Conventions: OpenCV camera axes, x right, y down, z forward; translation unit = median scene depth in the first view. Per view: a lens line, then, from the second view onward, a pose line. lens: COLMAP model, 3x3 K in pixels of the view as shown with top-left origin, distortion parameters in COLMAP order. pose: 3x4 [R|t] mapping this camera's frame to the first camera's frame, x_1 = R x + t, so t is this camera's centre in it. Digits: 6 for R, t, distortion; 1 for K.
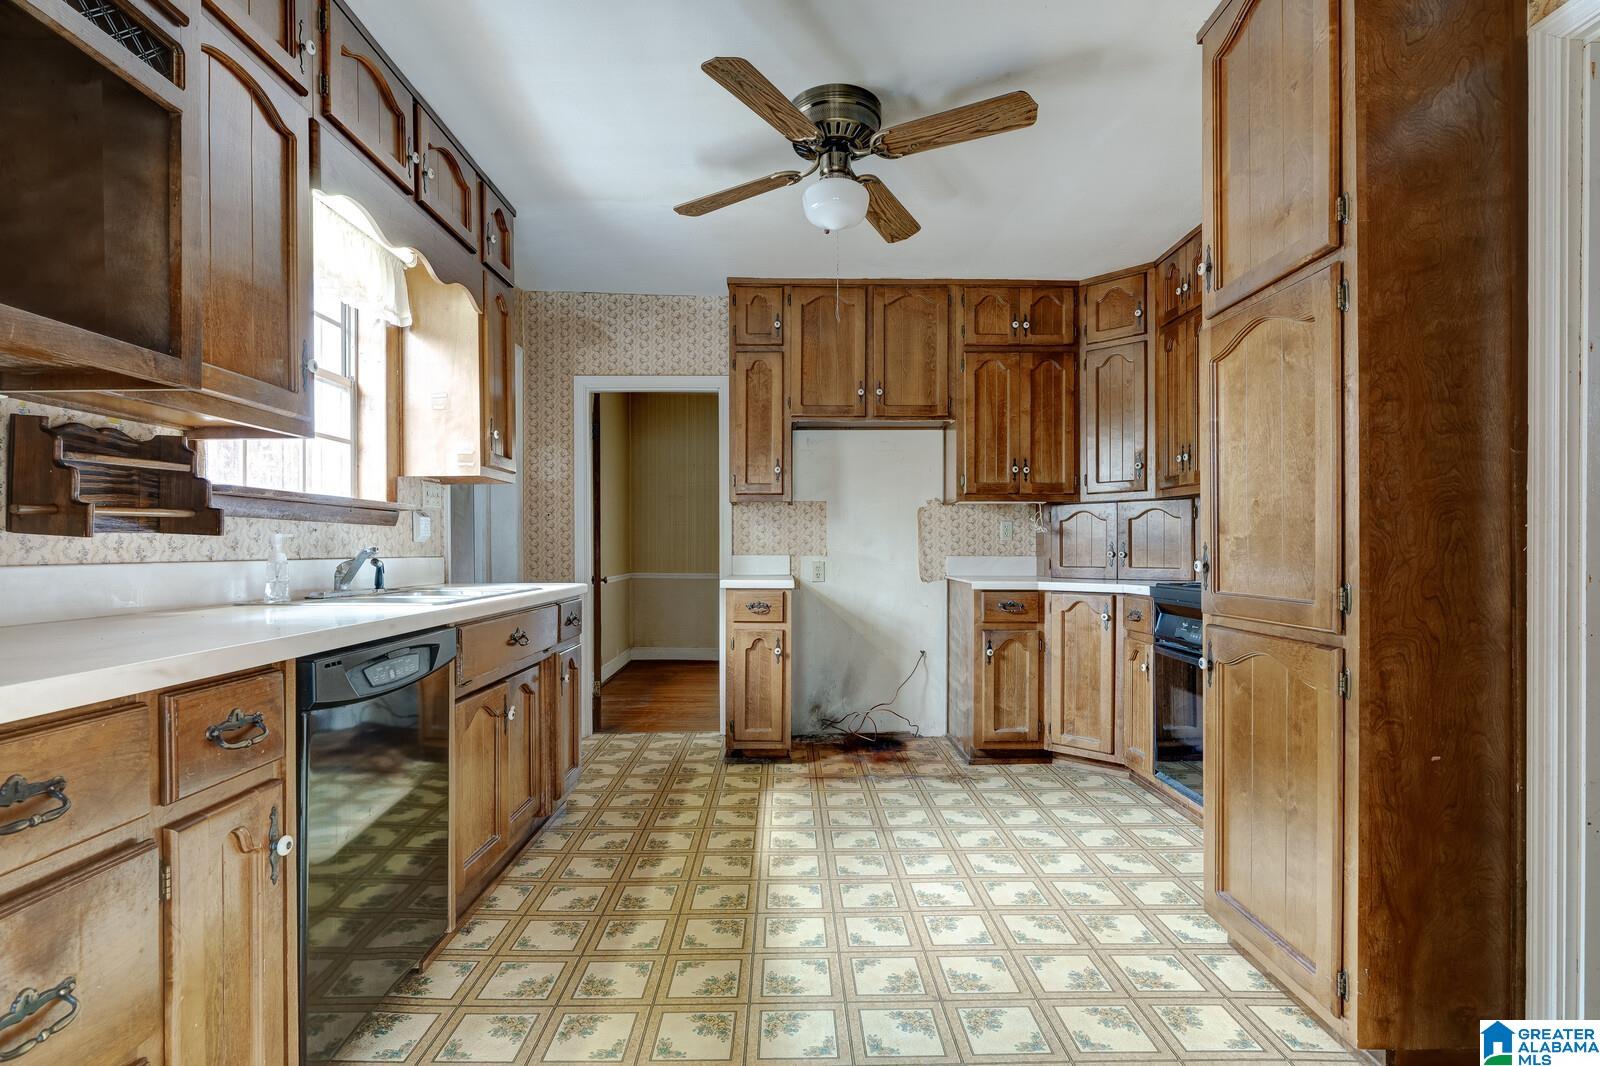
lens RADIAL K [[774.1, 0, 798.4], [0, 774.1, 551.4], [0, 0, 1]] dist [-0.003863, 0.000761]
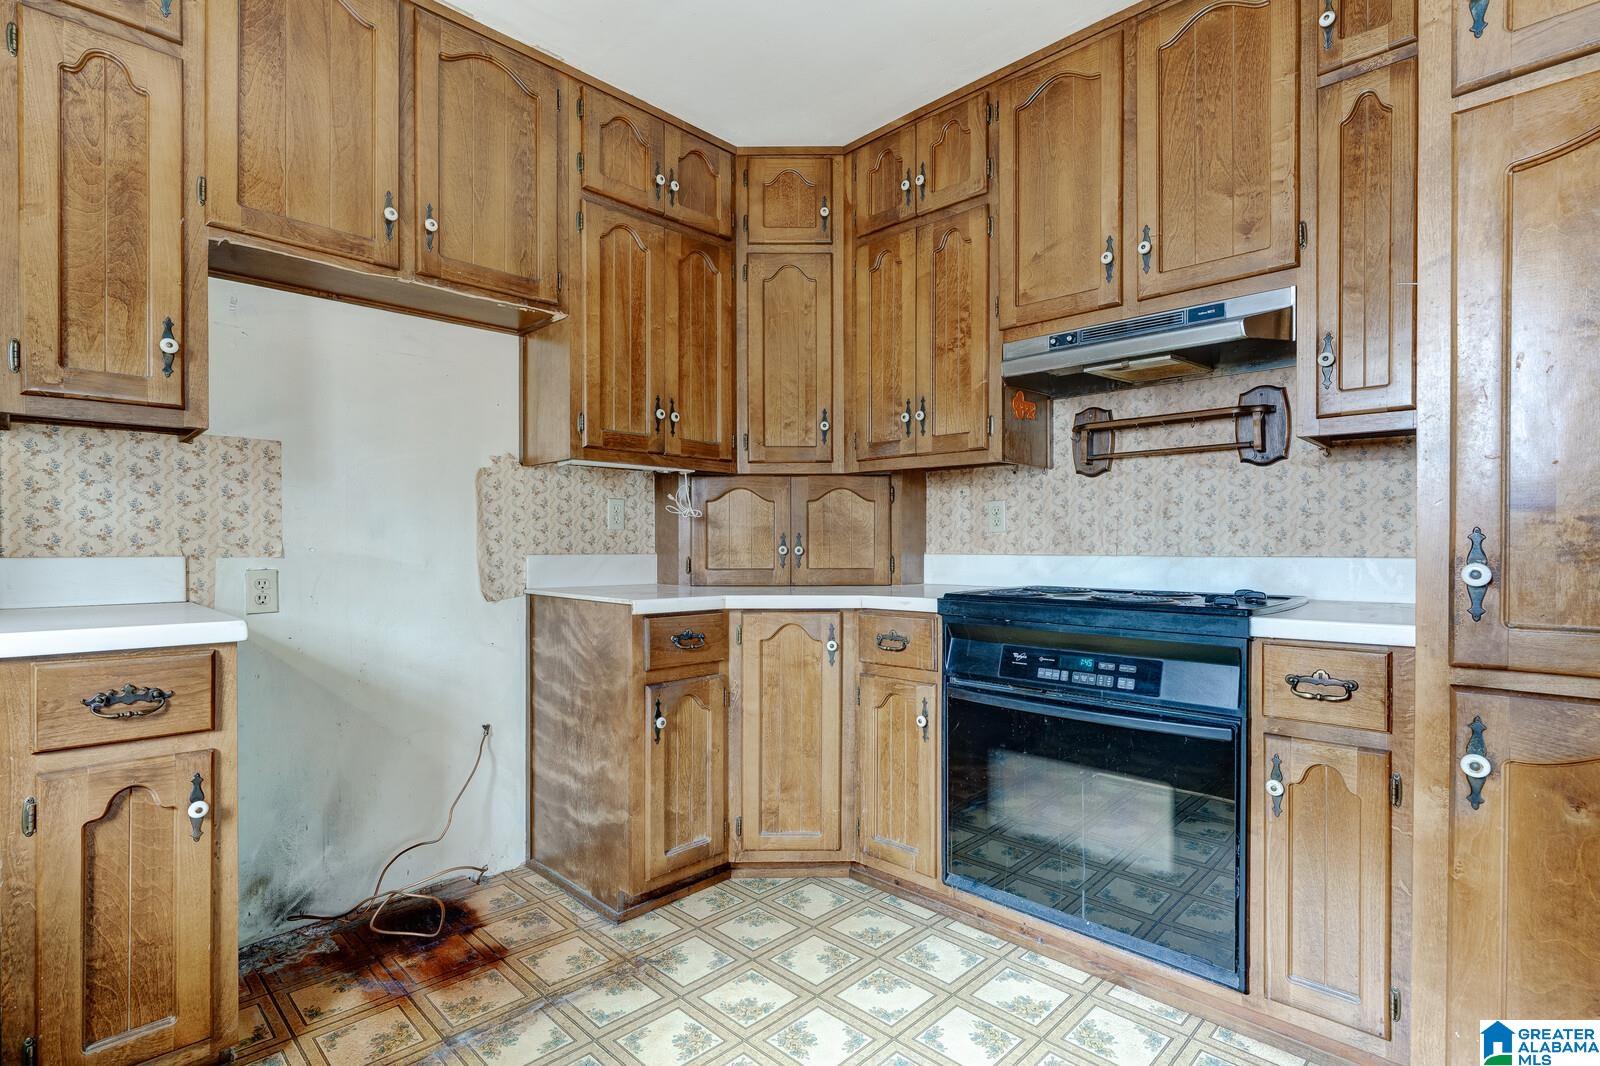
lens RADIAL K [[774.1, 0, 798.4], [0, 774.1, 551.4], [0, 0, 1]] dist [-0.003863, 0.000761]
pose [[0.714709, -0.005816, 0.699398, -0.074126], [0.002245, 0.999979, 0.006021, 0.000324], [-0.699418, -0.002733, 0.714707, 0.480221]]
